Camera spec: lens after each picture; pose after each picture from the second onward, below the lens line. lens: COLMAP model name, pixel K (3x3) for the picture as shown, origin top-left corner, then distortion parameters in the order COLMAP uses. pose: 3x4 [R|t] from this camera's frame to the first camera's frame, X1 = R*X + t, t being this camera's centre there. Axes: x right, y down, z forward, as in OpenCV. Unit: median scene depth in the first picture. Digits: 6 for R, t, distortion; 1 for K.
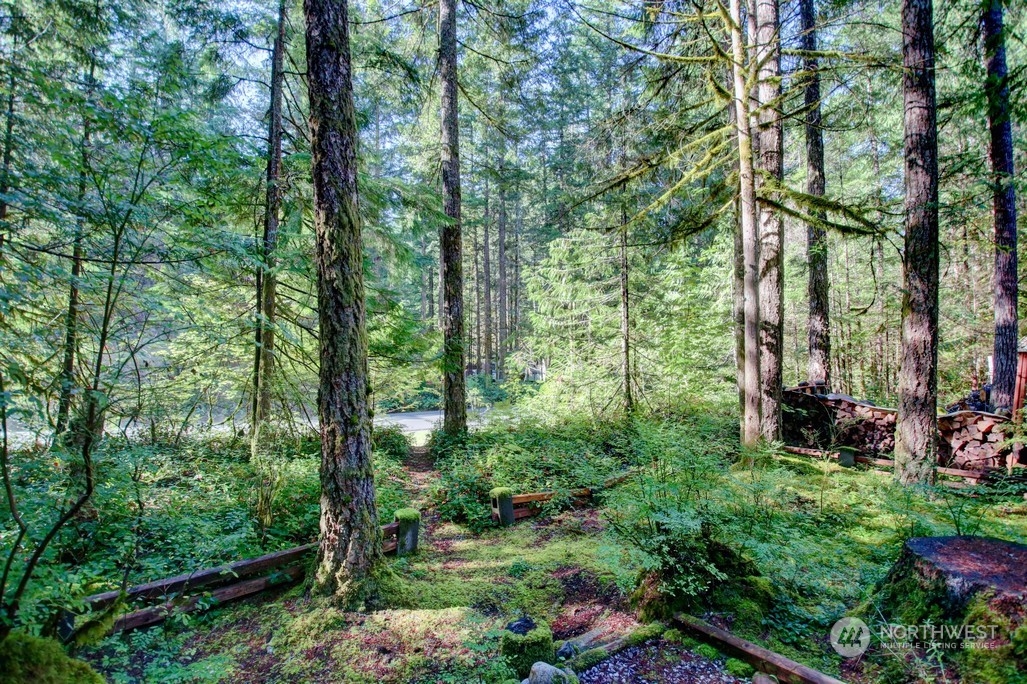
lens RADIAL K [[475.8, 0, 510.6], [0, 475.8, 345.1], [0, 0, 1]] dist [0.023927, -0.034060]
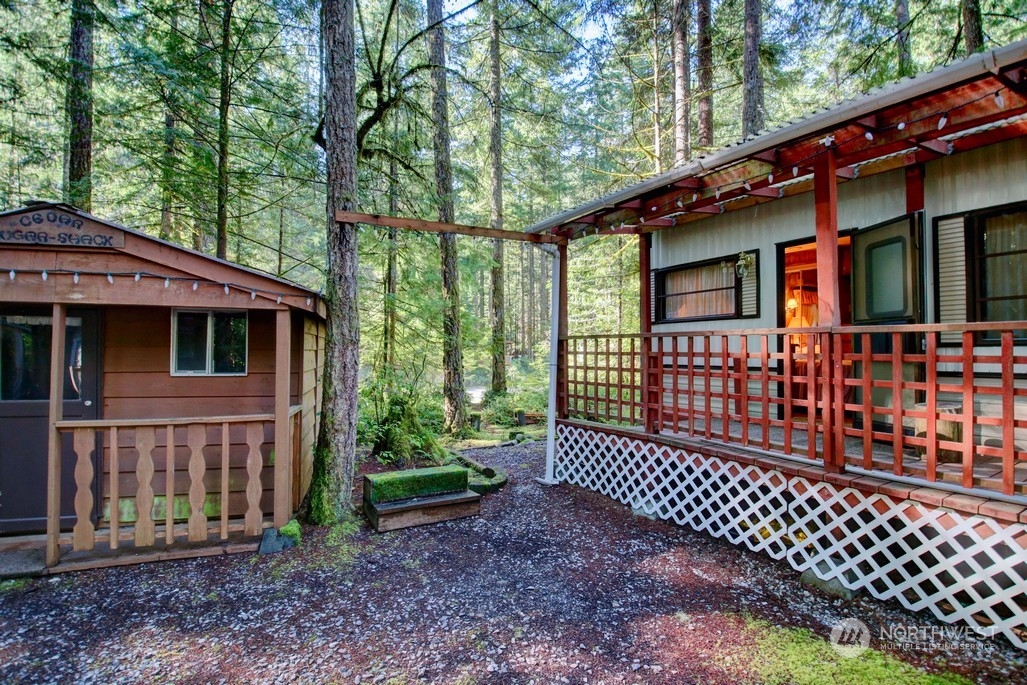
lens RADIAL K [[475.8, 0, 510.6], [0, 475.8, 345.6], [0, 0, 1]] dist [0.023927, -0.034060]
pose [[0.994767, 0.010015, -0.101673, 0.080251], [-0.007073, 0.999547, 0.029255, -0.016516], [0.101920, -0.028383, 0.994388, -0.556210]]
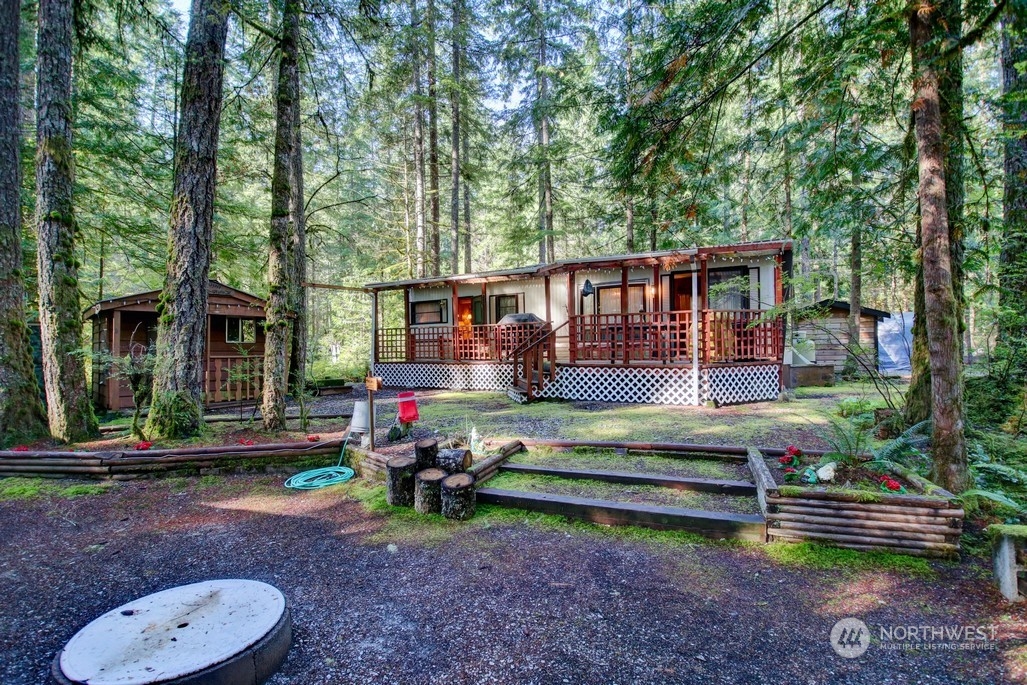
lens RADIAL K [[475.8, 0, 510.6], [0, 475.8, 345.6], [0, 0, 1]] dist [0.023927, -0.034060]
pose [[0.912842, -0.000069, 0.408314, -0.128433], [-0.009094, 0.999748, 0.020501, 0.004402], [-0.408213, -0.022427, 0.912611, -1.441836]]
